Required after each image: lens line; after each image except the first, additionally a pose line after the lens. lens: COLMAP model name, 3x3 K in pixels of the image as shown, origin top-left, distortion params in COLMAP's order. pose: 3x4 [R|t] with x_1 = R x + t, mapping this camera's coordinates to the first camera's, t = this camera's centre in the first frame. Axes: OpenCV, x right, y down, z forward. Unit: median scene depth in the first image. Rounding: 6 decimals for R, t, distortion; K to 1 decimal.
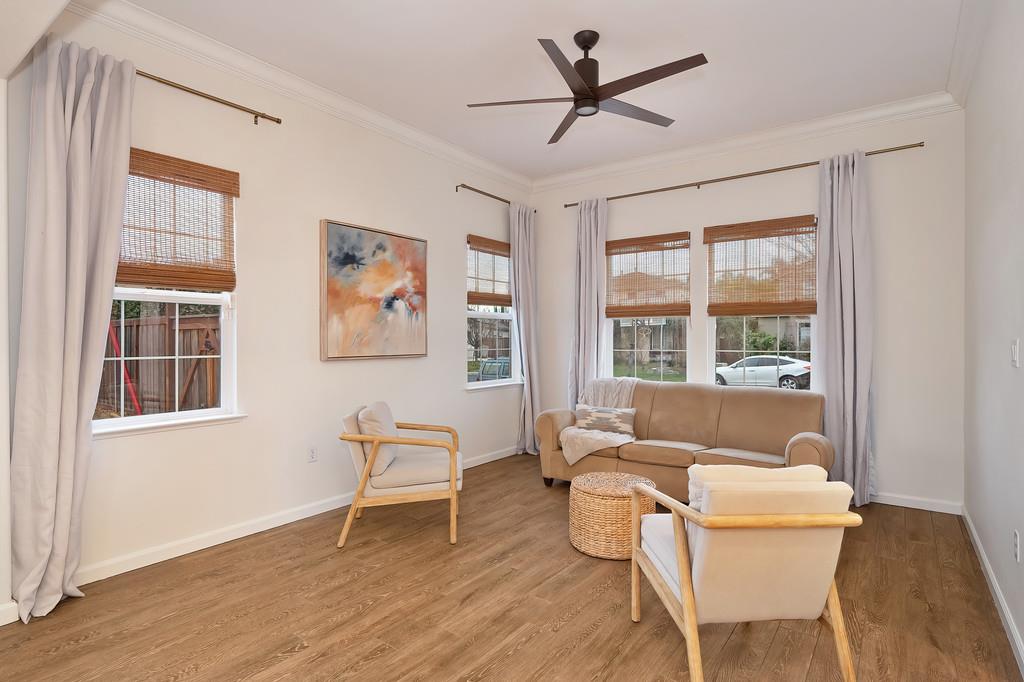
lens RADIAL K [[518.9, 0, 511.0], [0, 518.9, 342.0], [0, 0, 1]] dist [-0.002103, -0.000096]
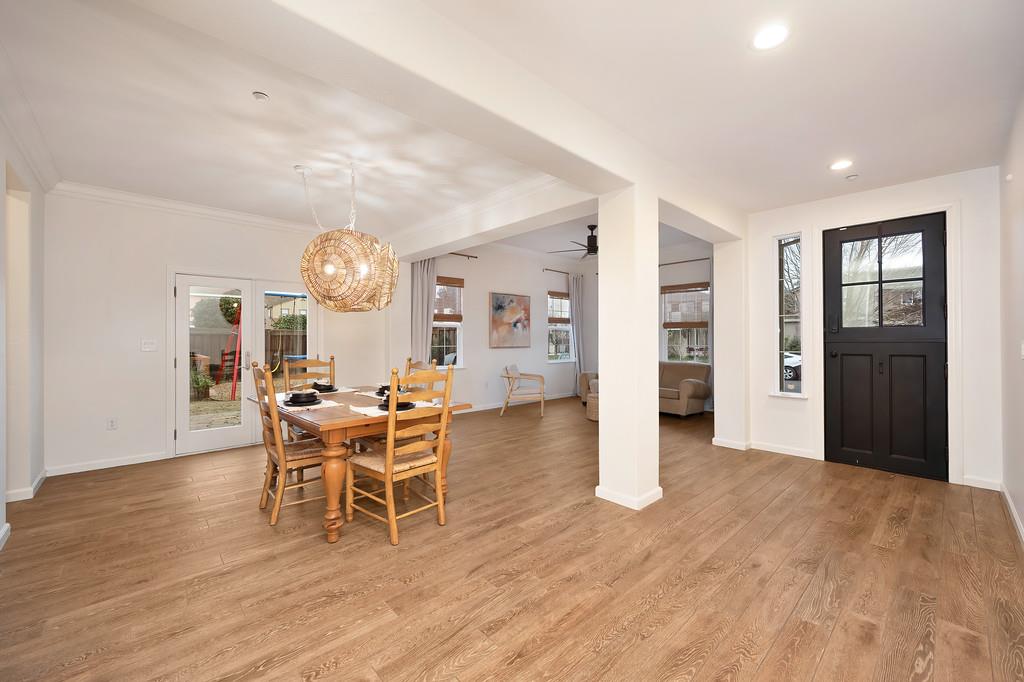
lens RADIAL K [[404.0, 0, 507.3], [0, 404.0, 335.4], [0, 0, 1]] dist [-0.001289, -0.000315]
pose [[0.981698, -0.001451, -0.190440, 0.082907], [-0.001555, 0.999877, -0.015631, 0.003745], [0.190439, 0.015641, 0.981574, -0.826517]]
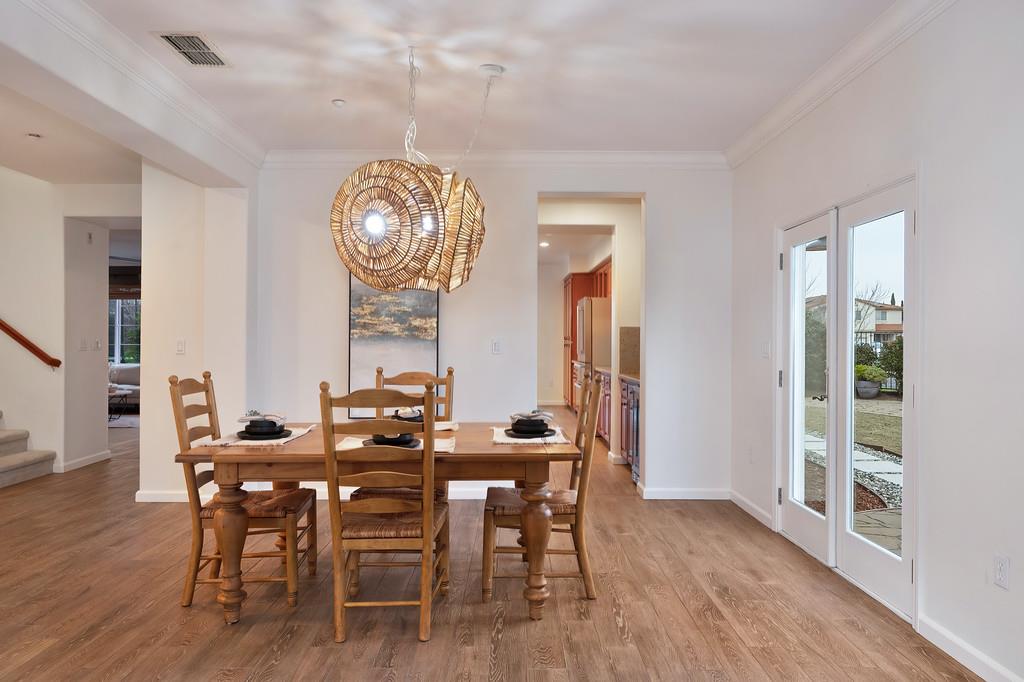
lens RADIAL K [[675.8, 0, 509.2], [0, 675.8, 339.1], [0, 0, 1]] dist [-0.007226, -0.001764]
pose [[-0.801837, -0.005258, -0.597520, 0.014450], [-0.007412, 0.999972, 0.001147, -0.002653], [0.597497, 0.005348, -0.801853, 0.656526]]
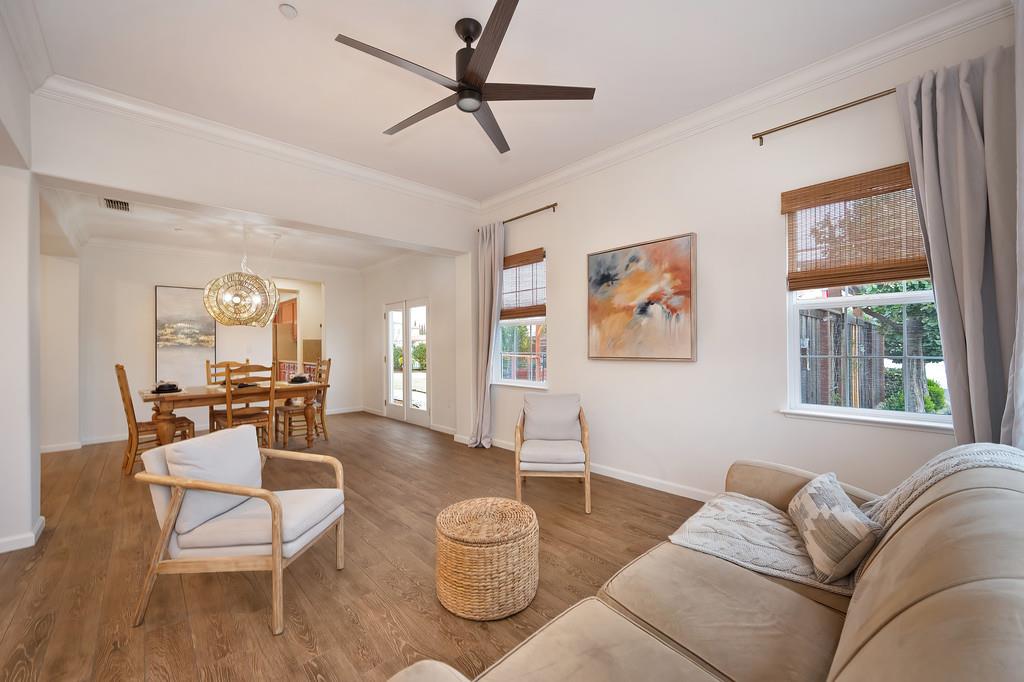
lens RADIAL K [[404.0, 0, 512.6], [0, 404.0, 340.7], [0, 0, 1]] dist [-0.001289, -0.000315]
pose [[-0.173531, -0.008685, -0.984790, 0.644041], [0.004670, 0.999943, -0.009641, -0.002474], [0.984817, -0.006272, -0.173480, 0.896965]]
